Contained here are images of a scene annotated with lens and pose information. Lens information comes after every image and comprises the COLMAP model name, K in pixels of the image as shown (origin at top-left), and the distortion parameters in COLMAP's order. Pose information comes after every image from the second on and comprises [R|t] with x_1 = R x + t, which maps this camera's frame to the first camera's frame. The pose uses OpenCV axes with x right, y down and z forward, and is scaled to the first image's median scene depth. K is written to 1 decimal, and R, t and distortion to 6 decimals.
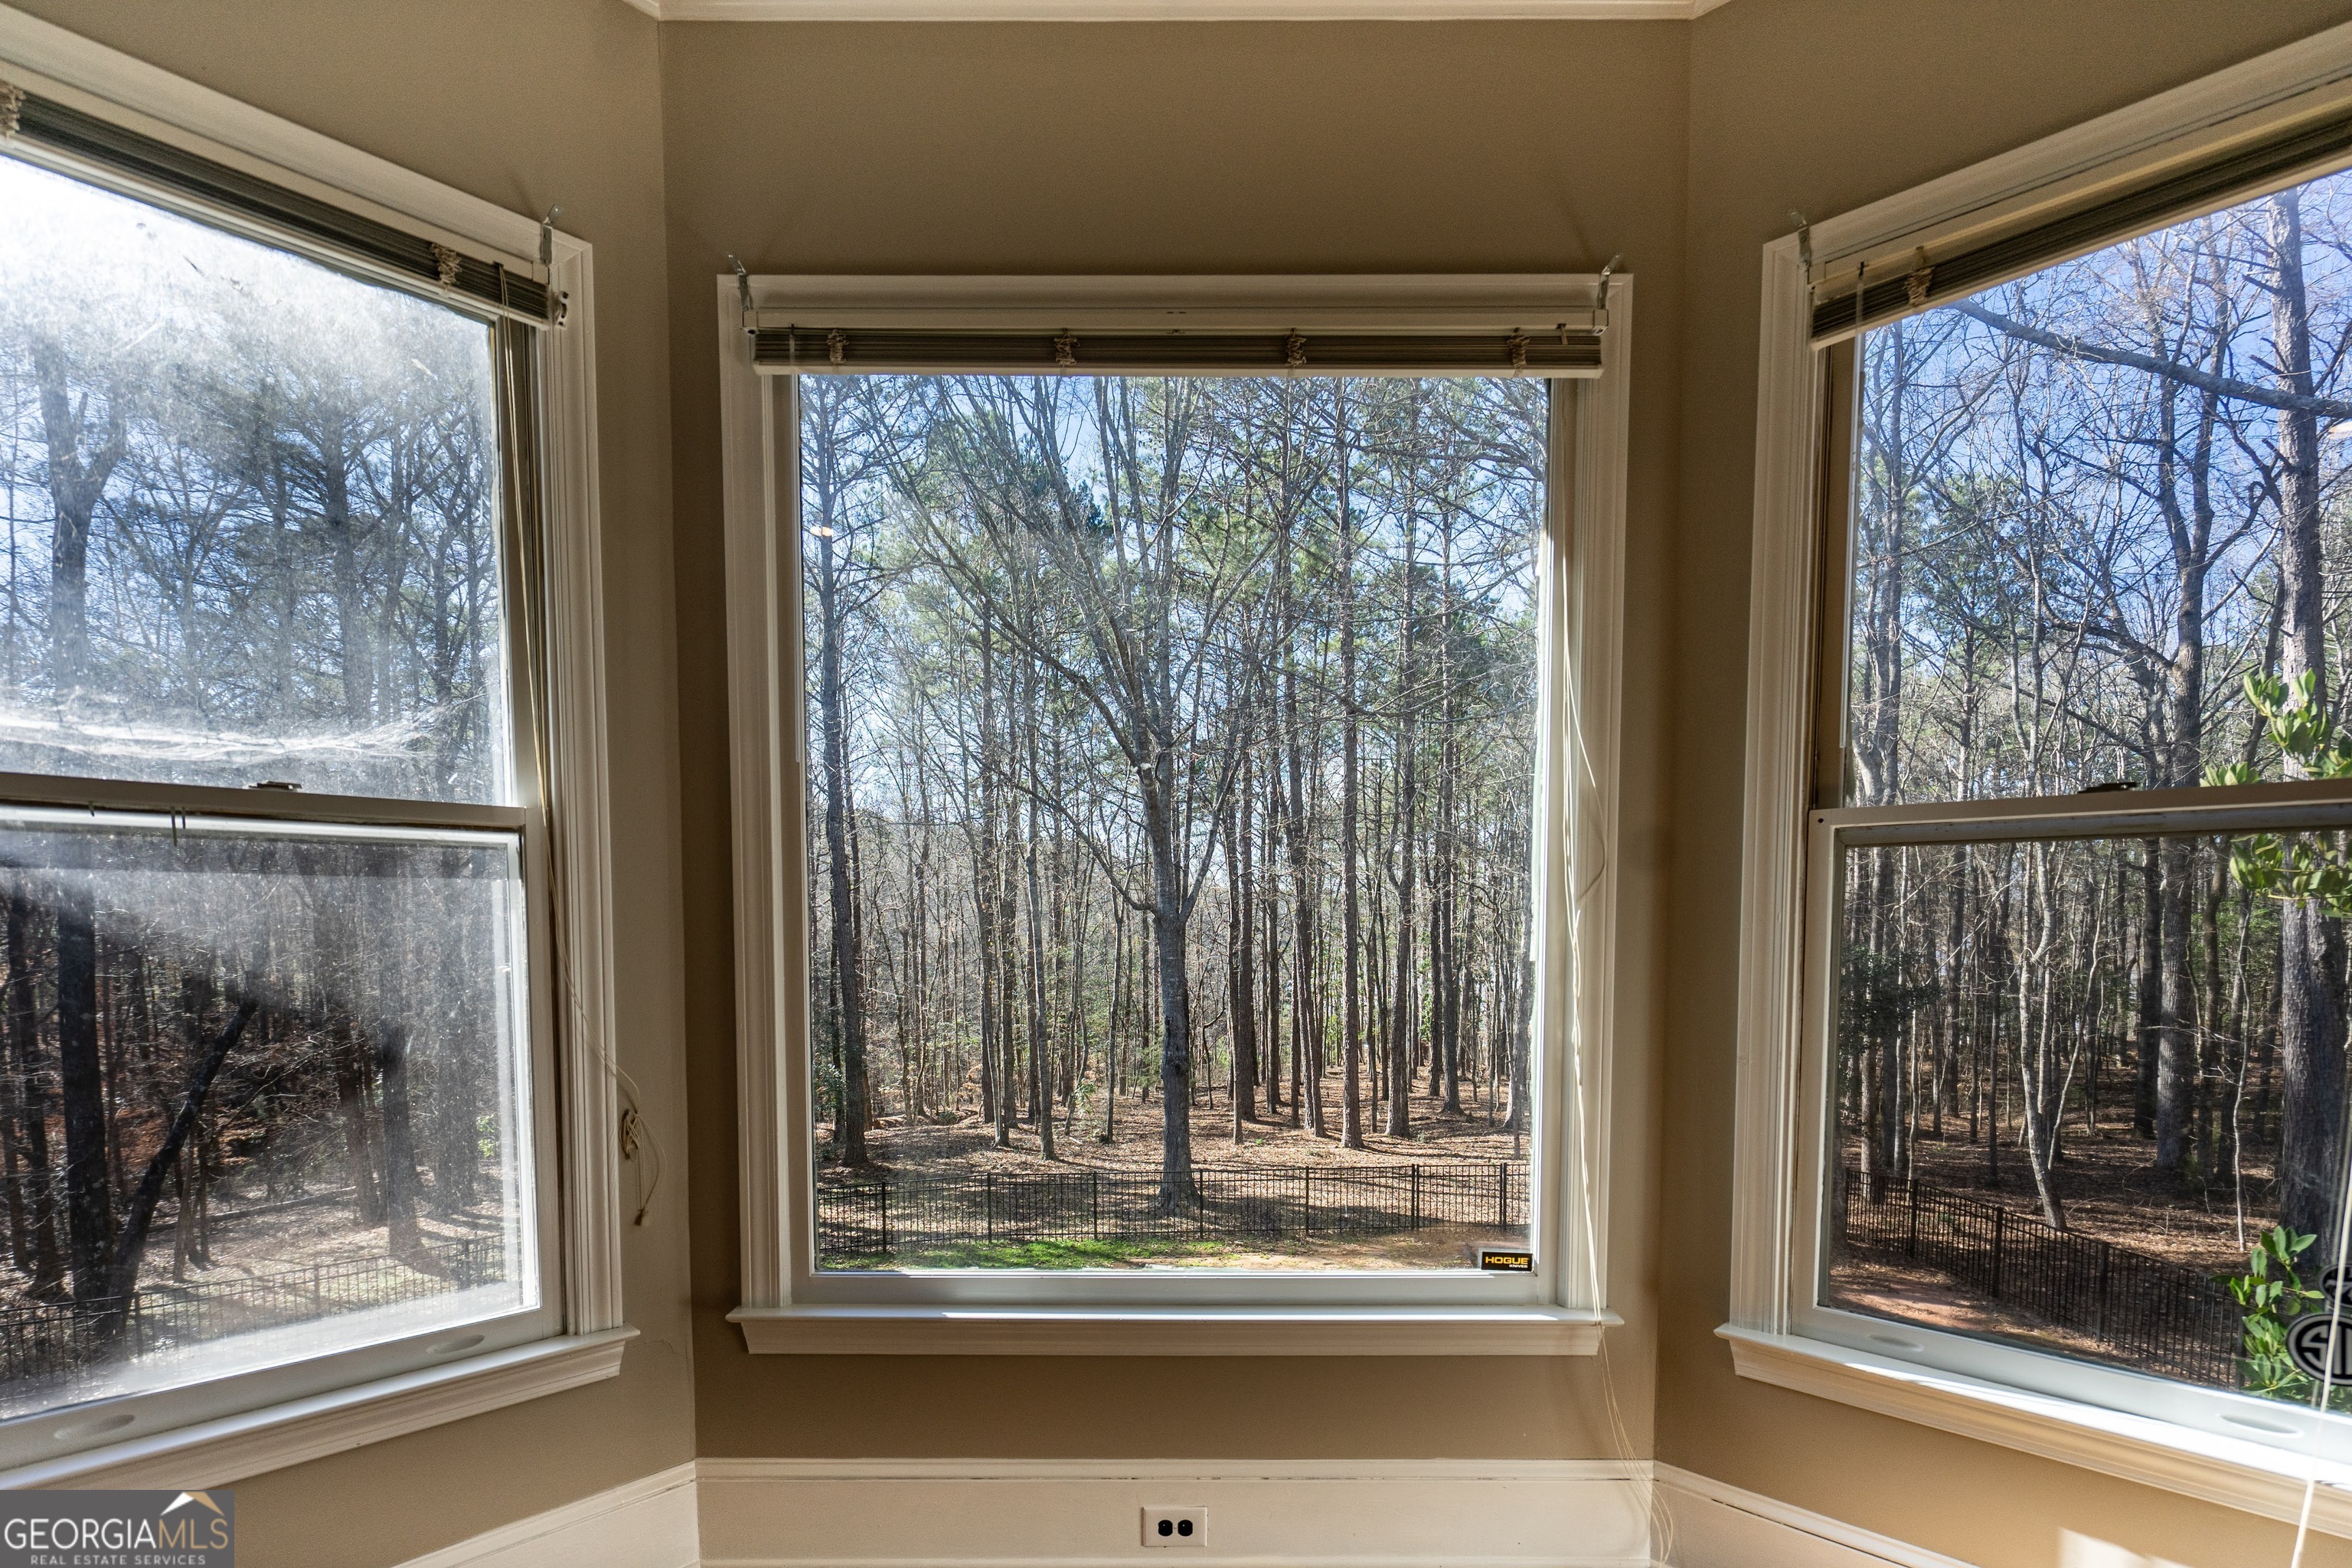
lens RADIAL K [[1100.9, 0, 1169.5], [0, 1100.9, 994.7], [0, 0, 1]] dist [-0.000293, -0.000228]
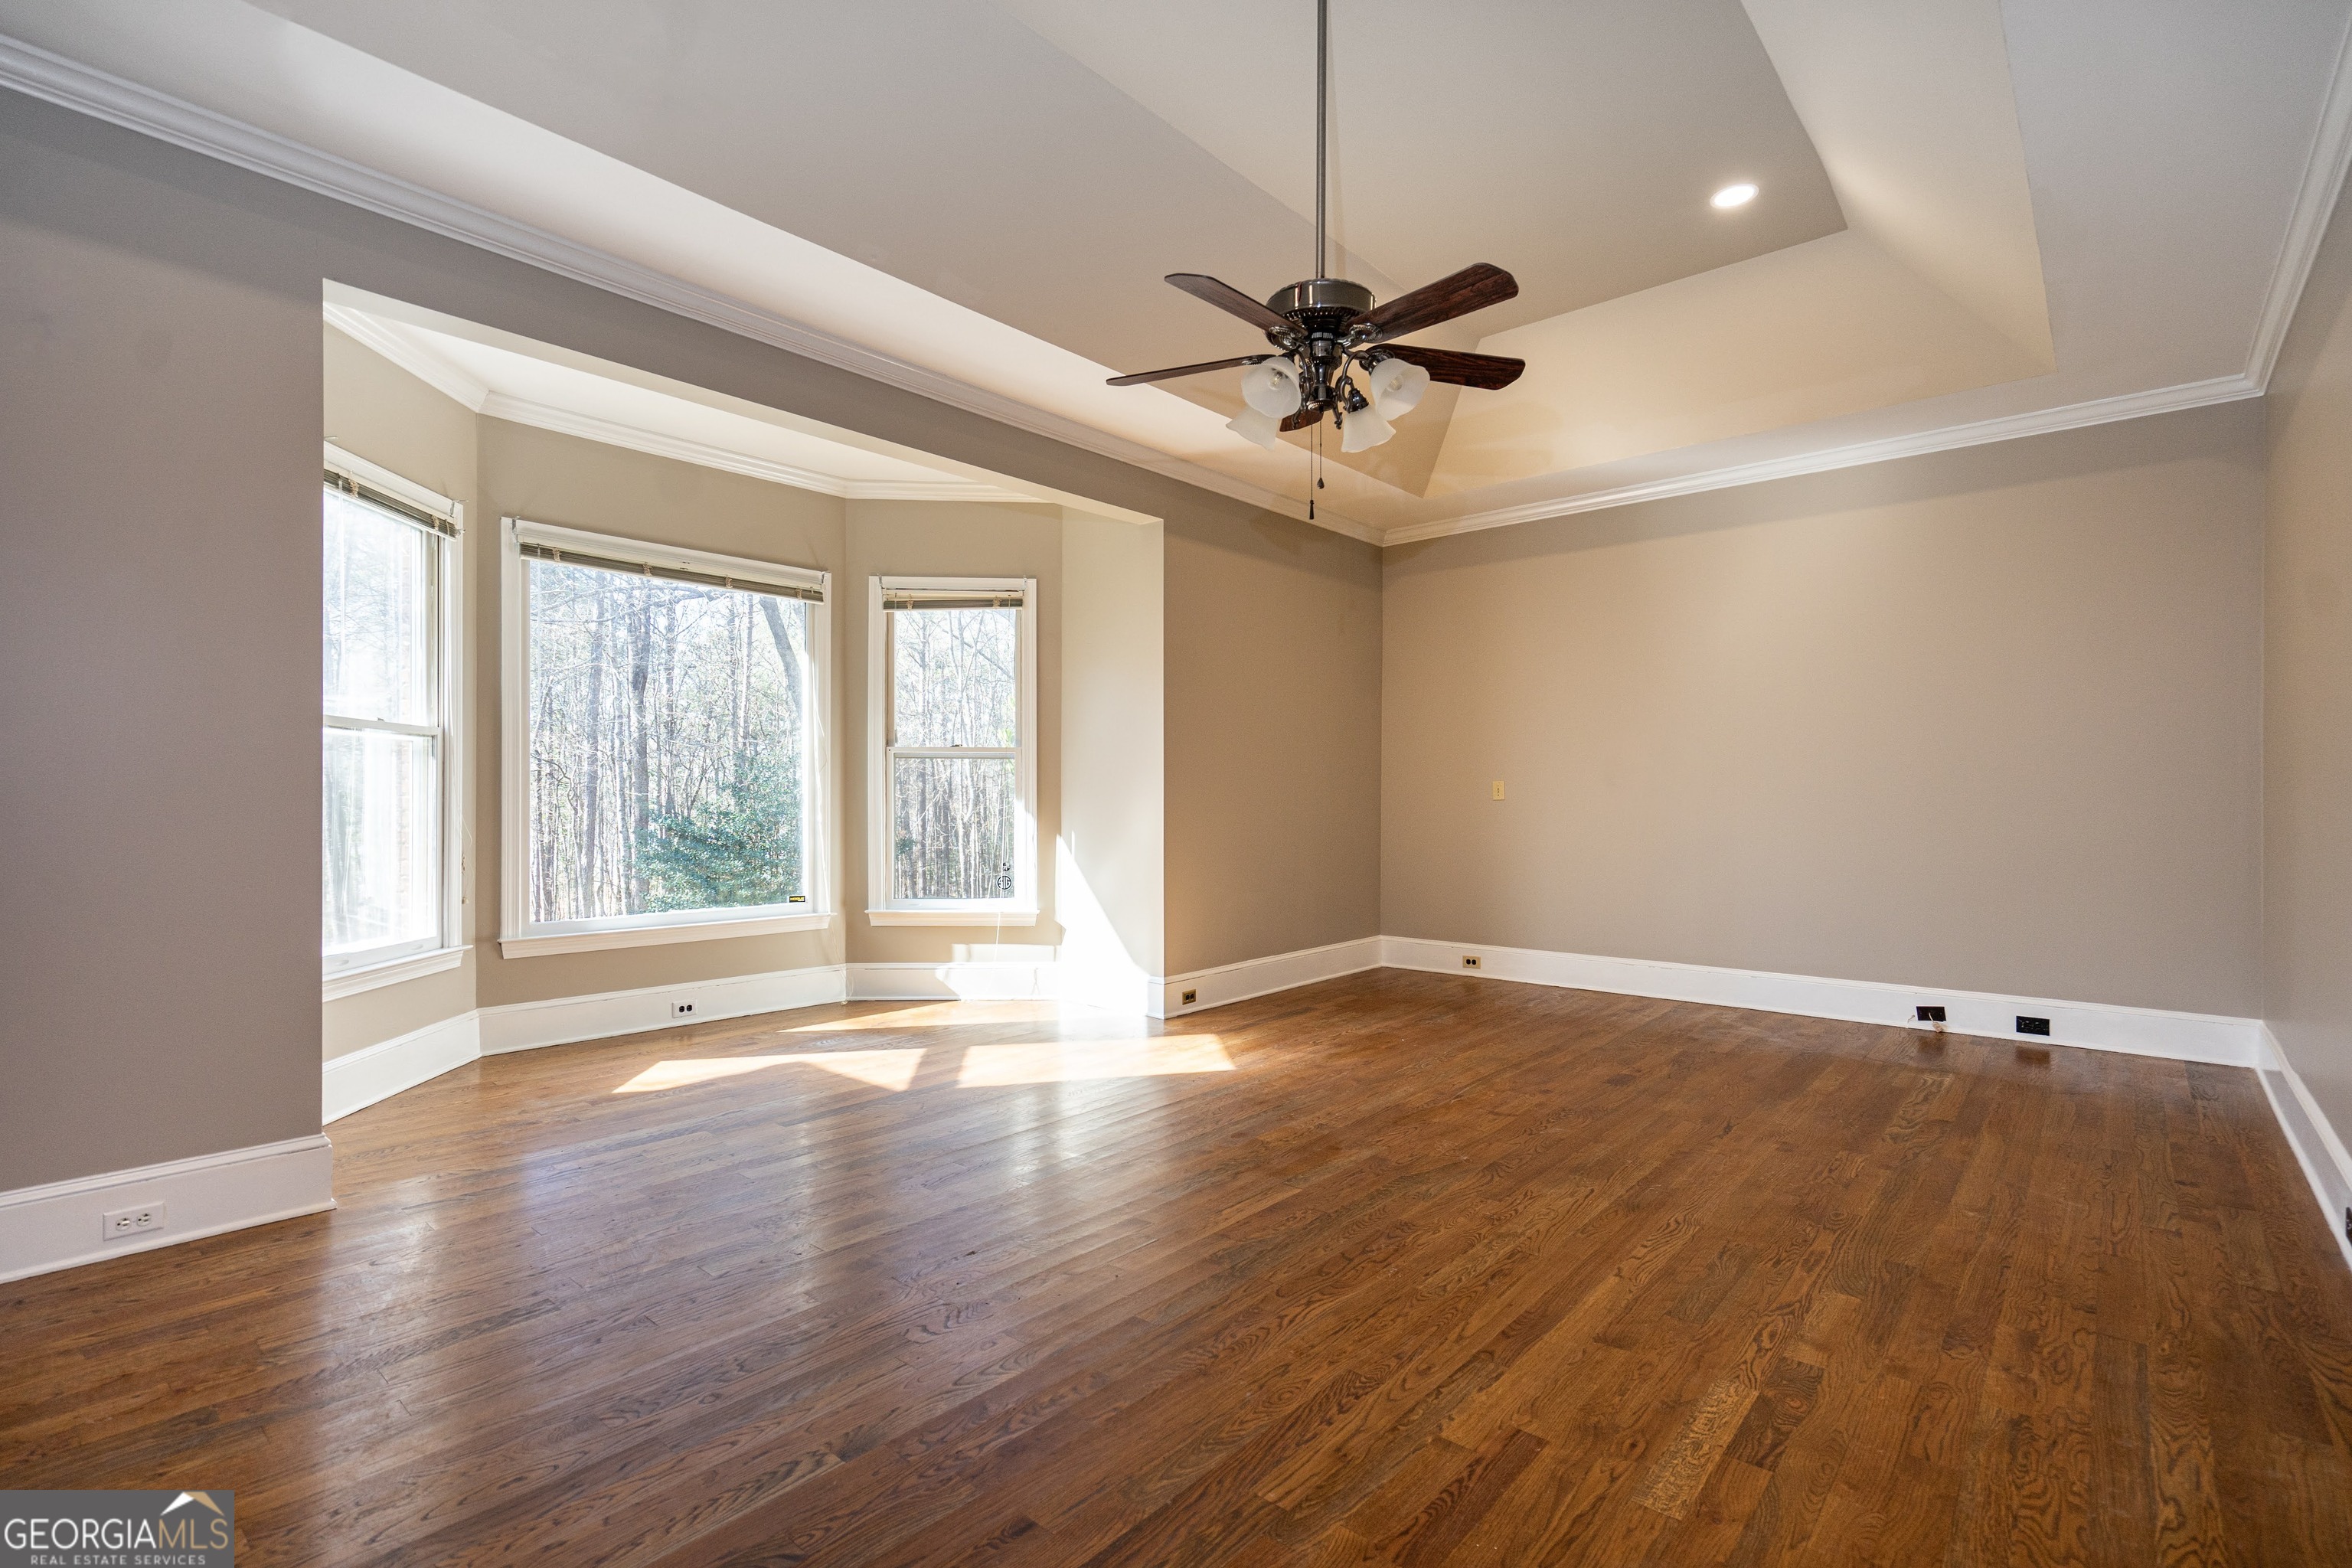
lens RADIAL K [[1074.1, 0, 1176.0], [0, 1074.1, 784.0], [0, 0, 1]] dist [-0.000075, 0.000123]
pose [[0.658173, 0.010830, 0.752789, -1.223448], [0.050184, 0.997042, -0.058221, 0.166666], [-0.751192, 0.076097, 0.655682, -1.689471]]
